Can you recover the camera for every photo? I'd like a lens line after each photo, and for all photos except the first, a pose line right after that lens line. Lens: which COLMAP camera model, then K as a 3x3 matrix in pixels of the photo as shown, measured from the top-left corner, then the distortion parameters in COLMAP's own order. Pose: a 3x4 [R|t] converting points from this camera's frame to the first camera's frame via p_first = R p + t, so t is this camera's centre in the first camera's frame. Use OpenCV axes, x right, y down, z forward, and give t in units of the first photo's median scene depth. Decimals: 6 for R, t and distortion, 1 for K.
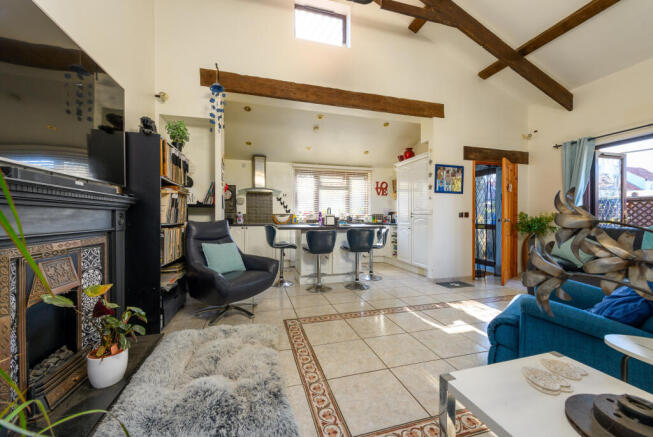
lens RADIAL K [[257.3, 0, 324.9], [0, 257.3, 218.3], [0, 0, 1]] dist [0.015227, -0.000035]
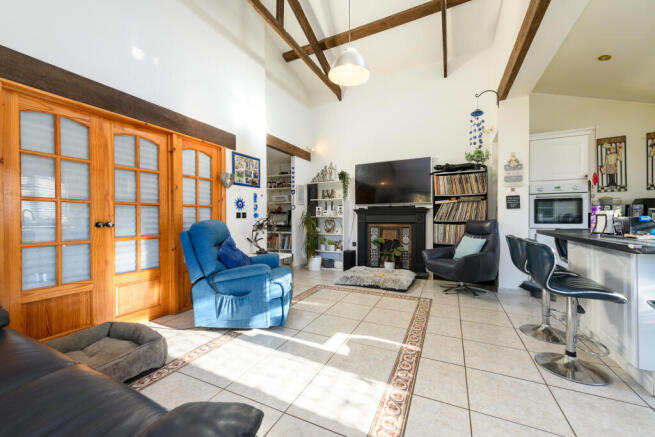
lens RADIAL K [[258.0, 0, 326.7], [0, 258.0, 218.8], [0, 0, 1]] dist [0.015227, -0.000035]
pose [[-0.659336, 0.001174, -0.751848, 0.934842], [-0.005693, 0.999962, 0.006554, 0.001171], [0.751827, 0.008602, -0.659304, 1.205689]]
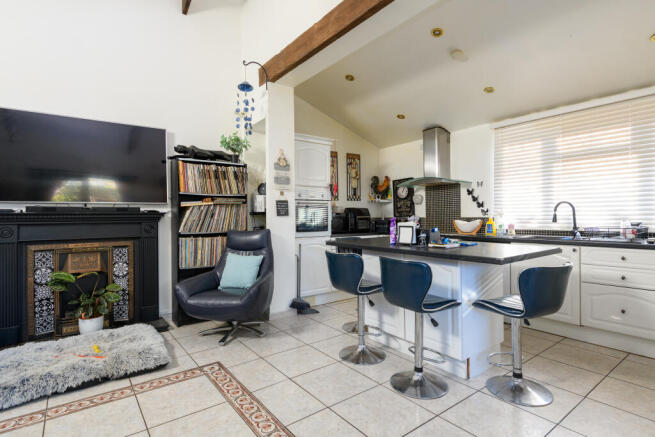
lens RADIAL K [[338.1, 0, 326.9], [0, 338.1, 217.7], [0, 0, 1]] dist [0.018235, -0.002563]
pose [[0.365876, -0.003195, -0.930658, 0.762610], [0.003732, 0.999991, -0.001966, -0.030158], [0.930656, -0.002754, 0.365885, 0.778418]]
